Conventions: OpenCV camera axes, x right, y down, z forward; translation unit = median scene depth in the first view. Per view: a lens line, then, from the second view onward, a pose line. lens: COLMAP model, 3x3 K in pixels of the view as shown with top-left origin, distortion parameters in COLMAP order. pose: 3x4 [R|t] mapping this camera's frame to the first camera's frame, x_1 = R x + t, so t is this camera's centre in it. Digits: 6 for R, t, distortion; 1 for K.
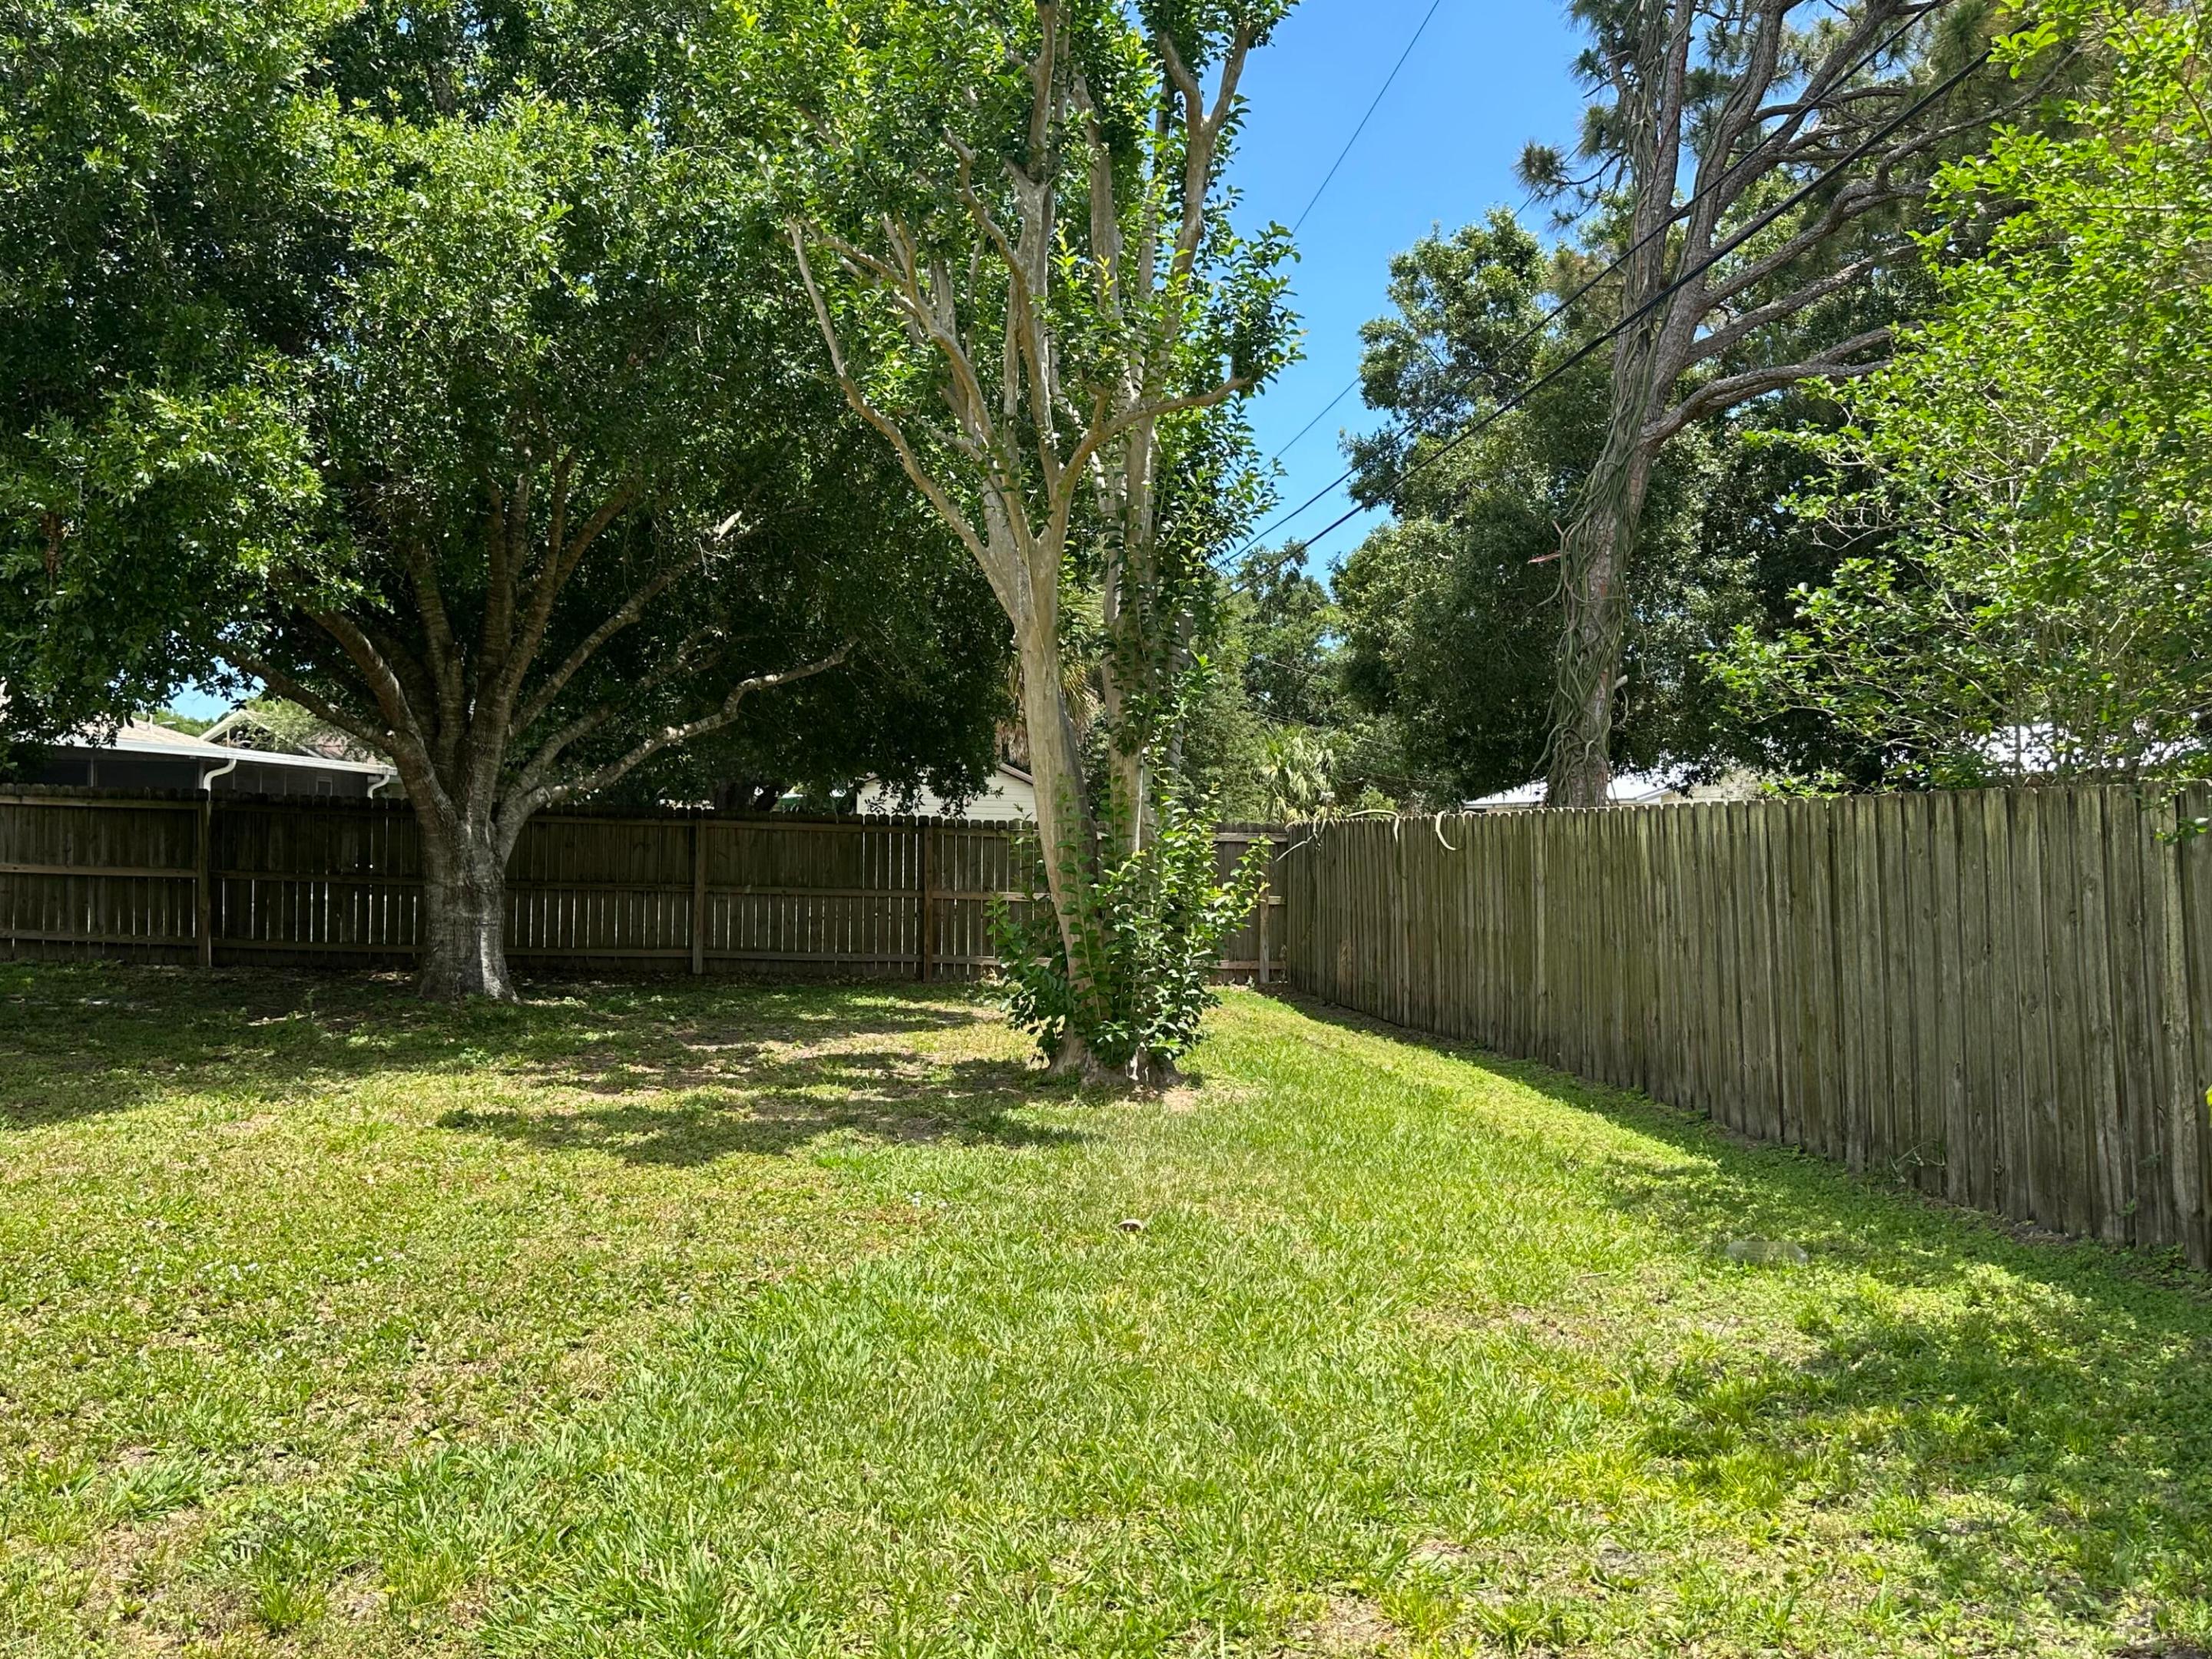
lens RADIAL K [[1951.2, 0, 1102.5], [0, 1951.2, 831.4], [0, 0, 1]] dist [0.198884, -0.393418]
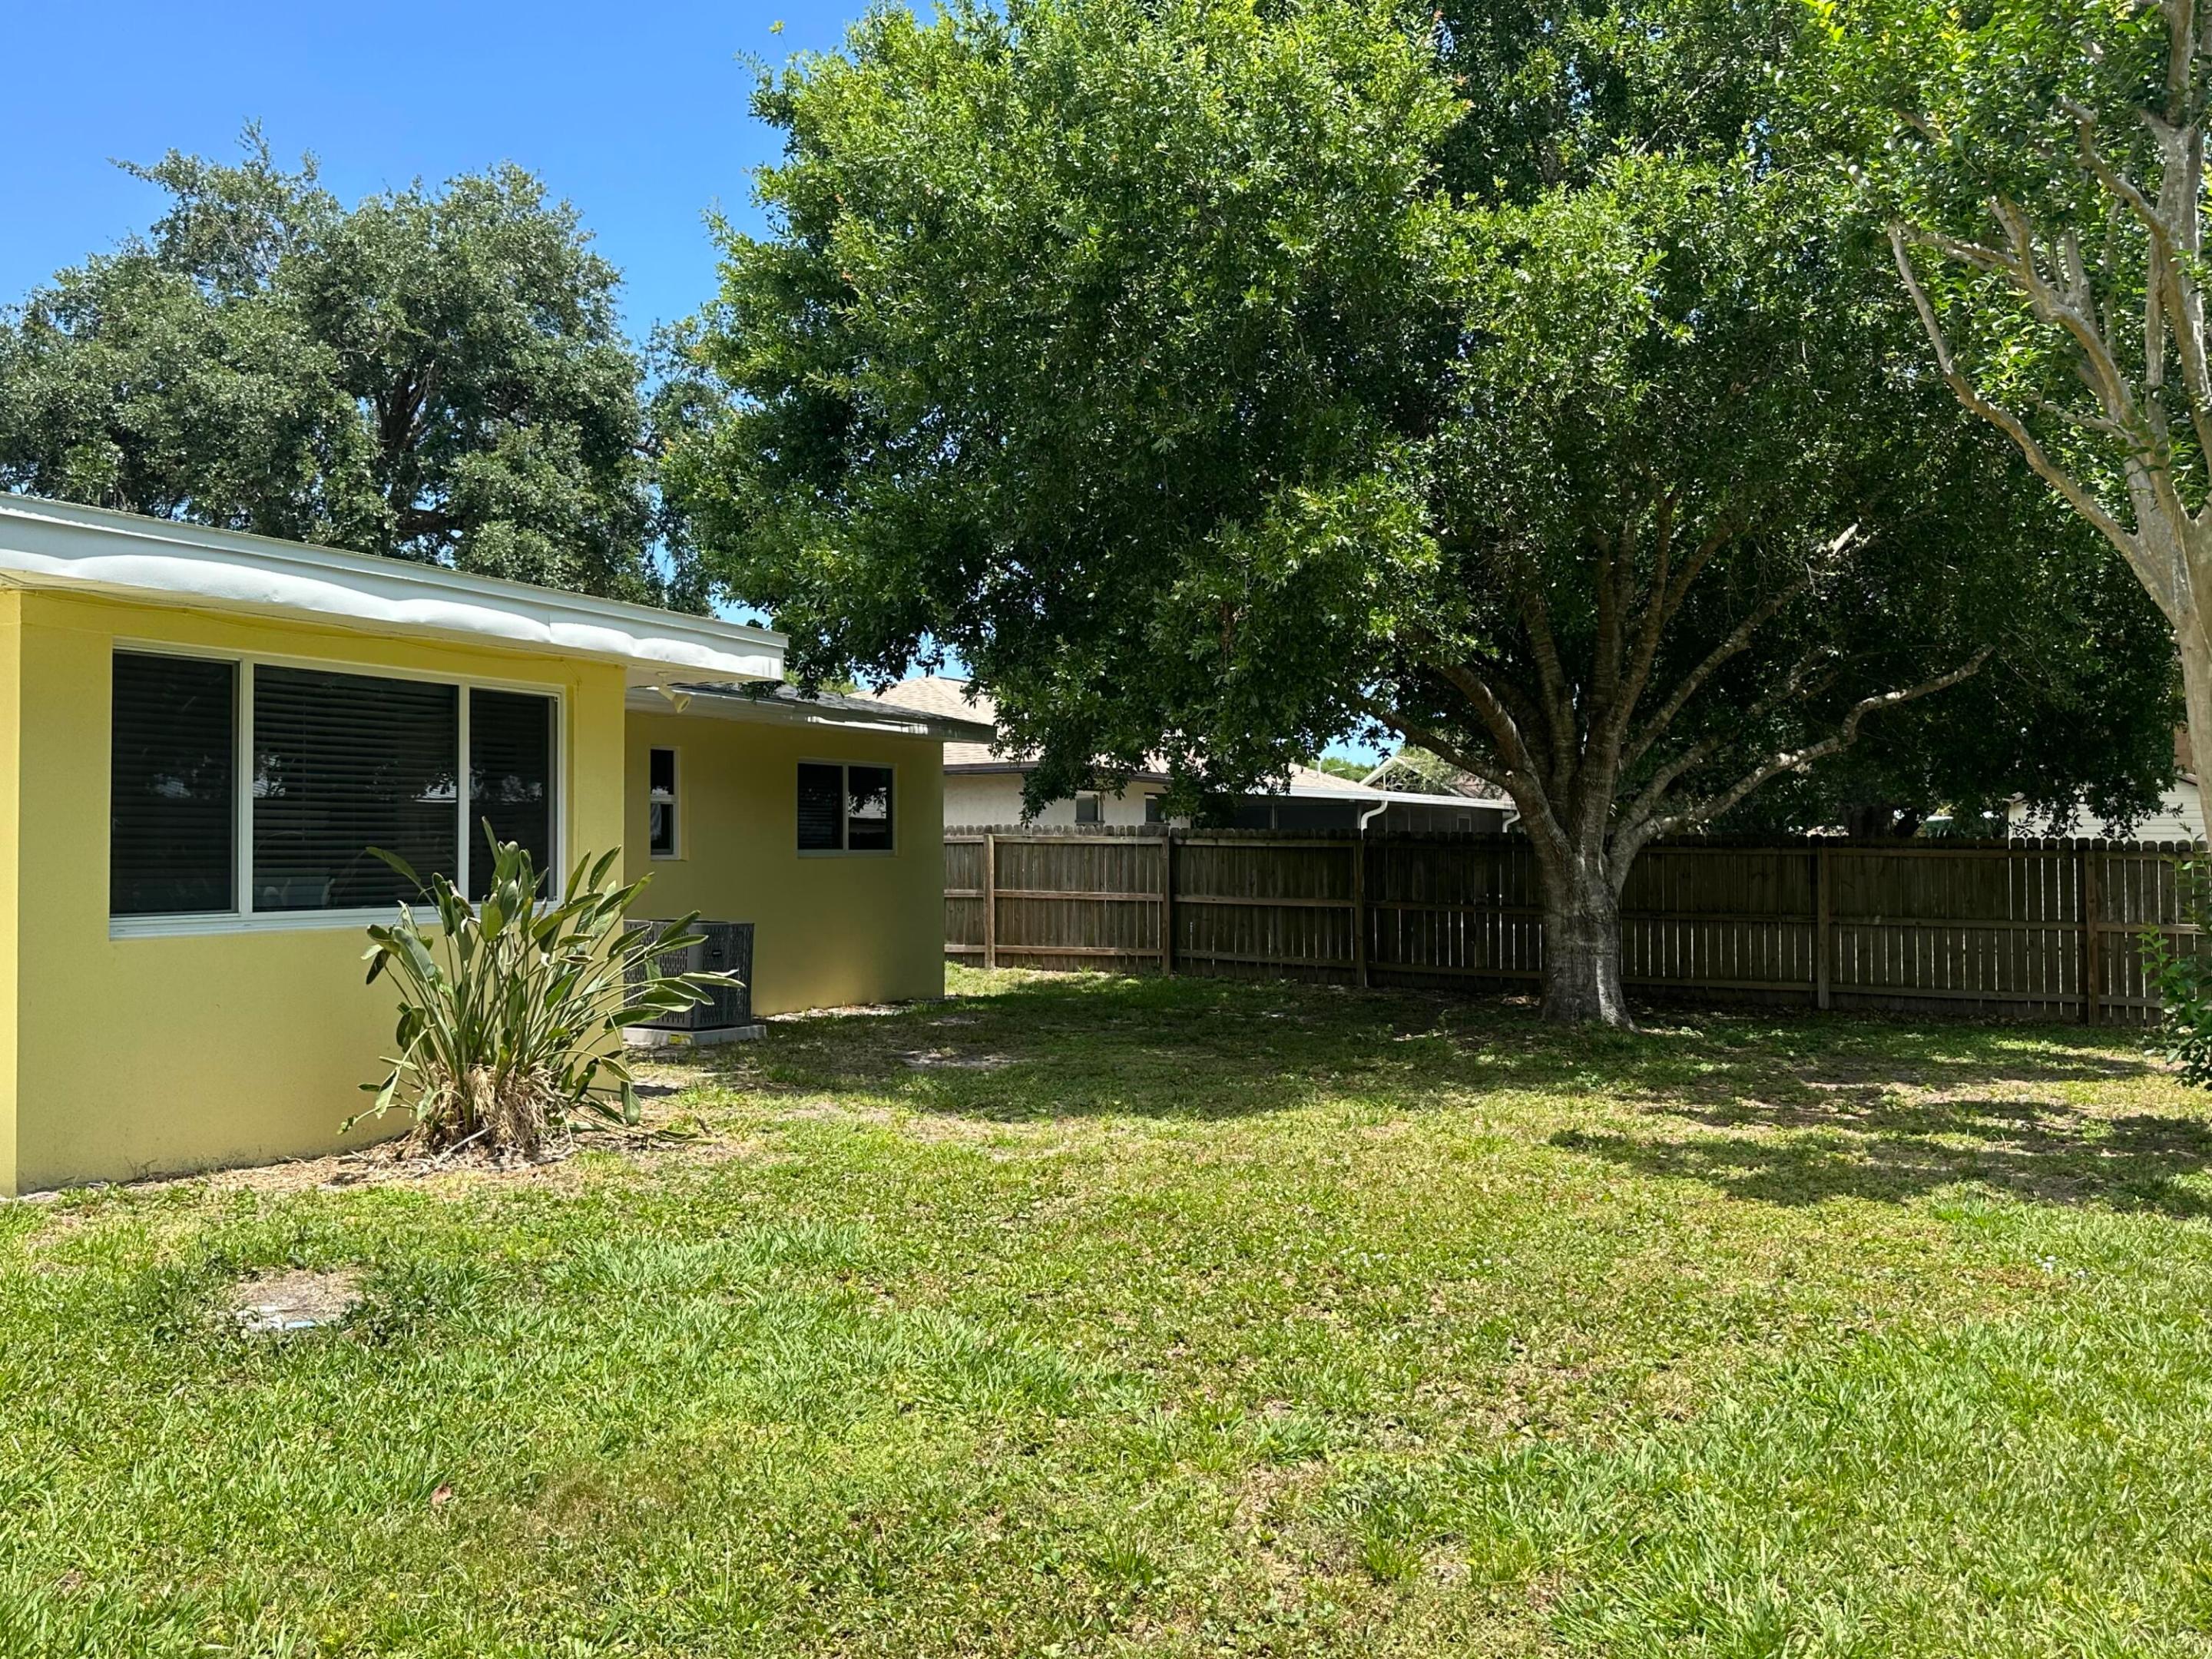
lens RADIAL K [[2061.2, 0, 1102.0], [0, 2061.2, 800.1], [0, 0, 1]] dist [0.181969, -0.376194]
pose [[0.827657, -0.030856, -0.560385, 0.090351], [0.017097, 0.999410, -0.029777, -0.005377], [0.560973, 0.015064, 0.827697, -0.050883]]
